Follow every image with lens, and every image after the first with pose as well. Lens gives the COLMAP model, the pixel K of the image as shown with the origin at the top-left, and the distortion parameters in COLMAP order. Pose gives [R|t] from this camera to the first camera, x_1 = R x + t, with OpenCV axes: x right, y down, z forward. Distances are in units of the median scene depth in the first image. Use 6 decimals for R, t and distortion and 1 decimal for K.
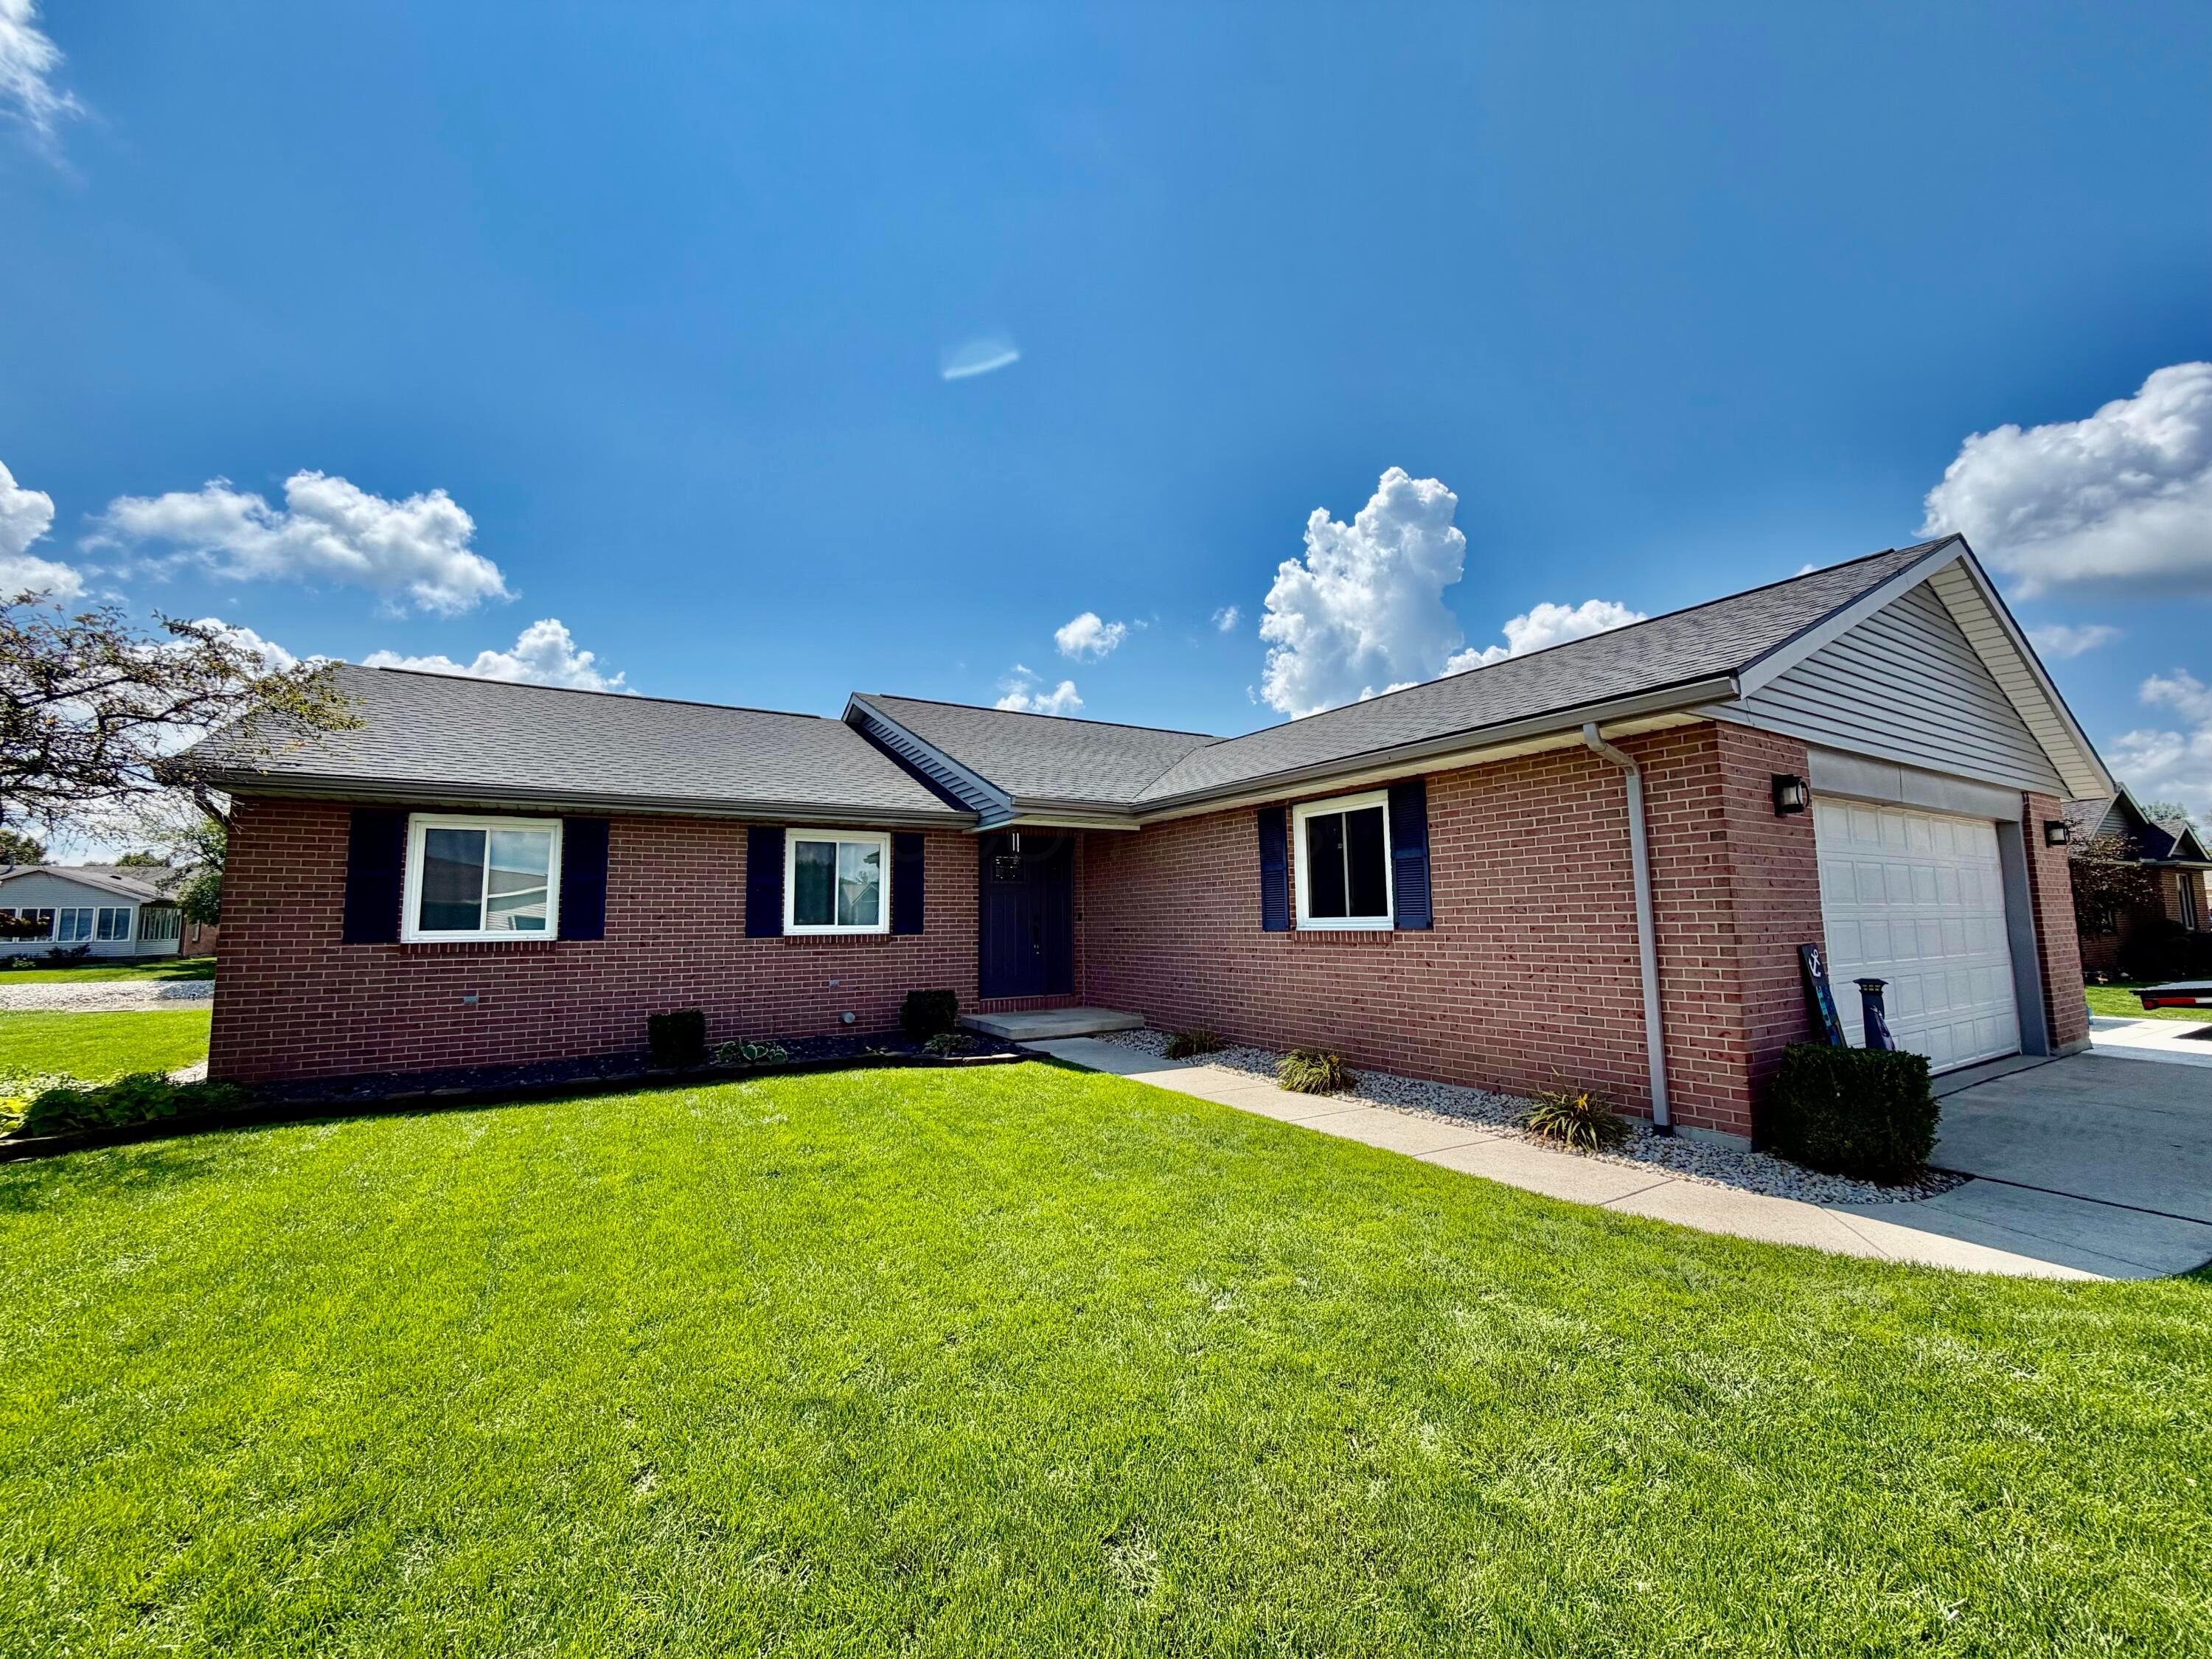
lens RADIAL K [[875.7, 0, 1106.0], [0, 875.7, 829.5], [0, 0, 1]] dist [0.000003, -0.000025]
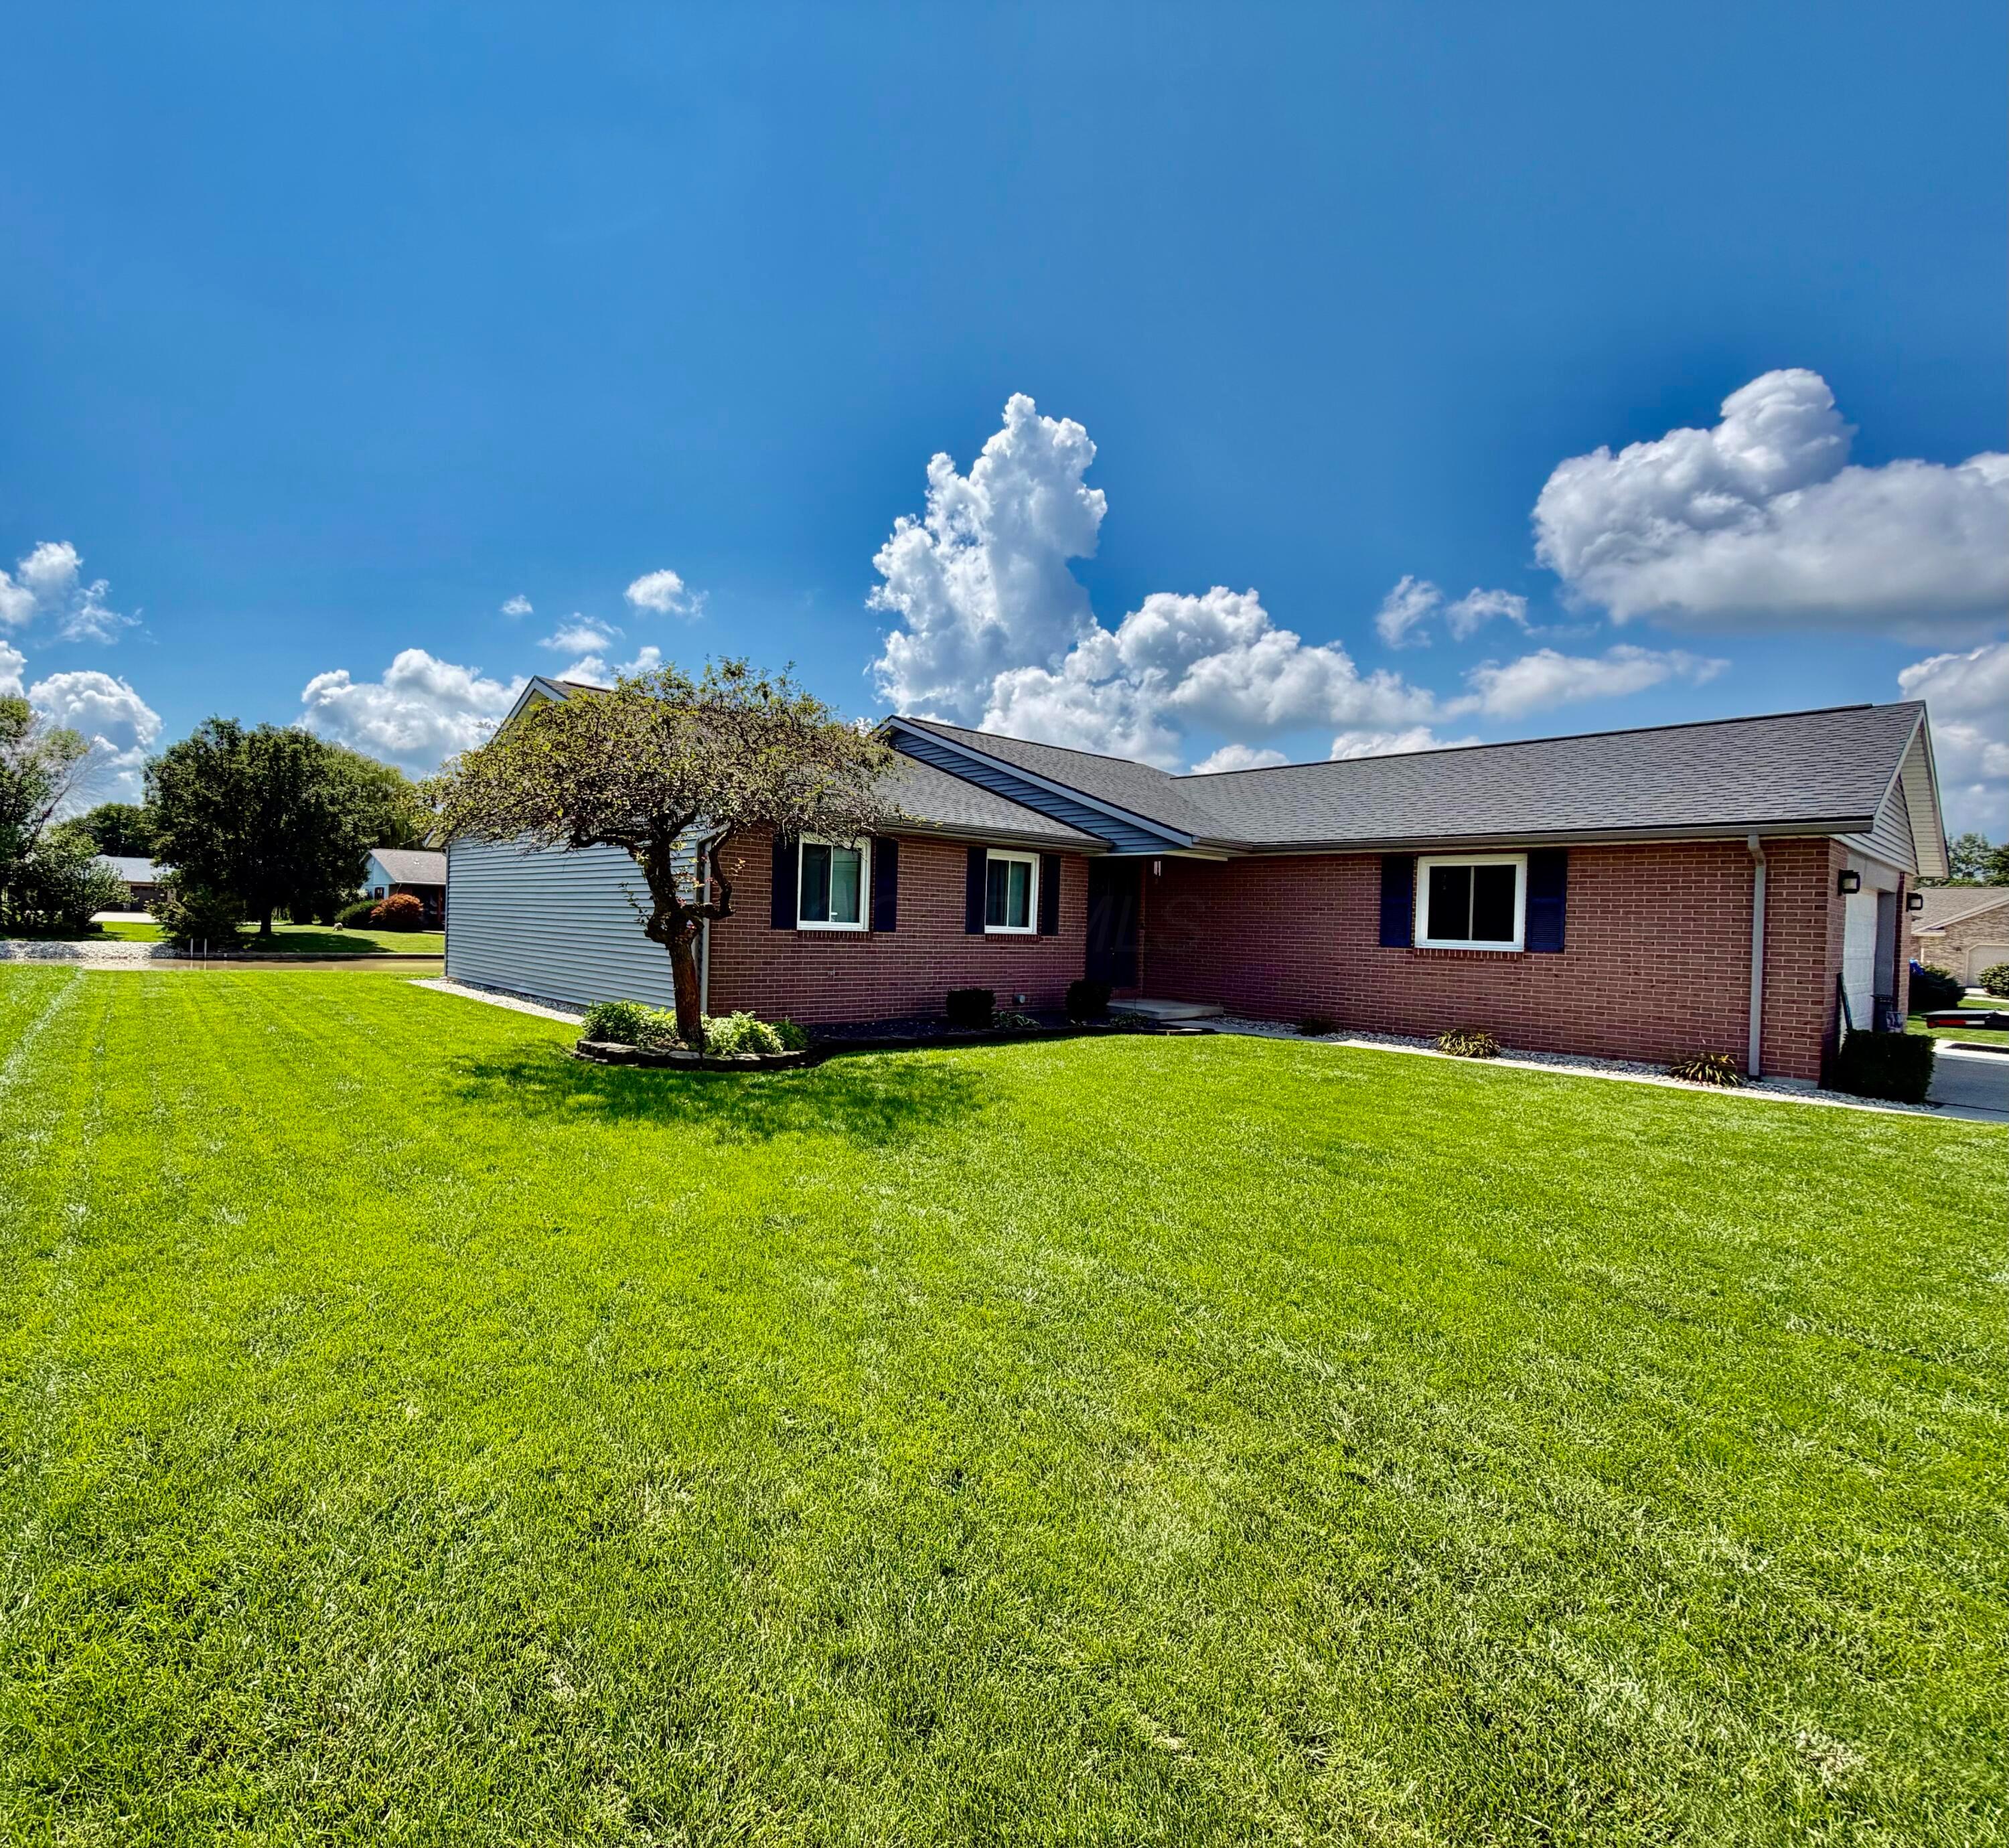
lens RADIAL K [[844.7, 0, 1004.5], [0, 844.7, 924.0], [0, 0, 1]] dist [-0.000619, -0.000161]
pose [[0.995282, 0.044129, 0.086412, -0.569107], [-0.053022, 0.993216, 0.103492, -0.026368], [-0.081259, -0.107585, 0.990870, -0.275210]]
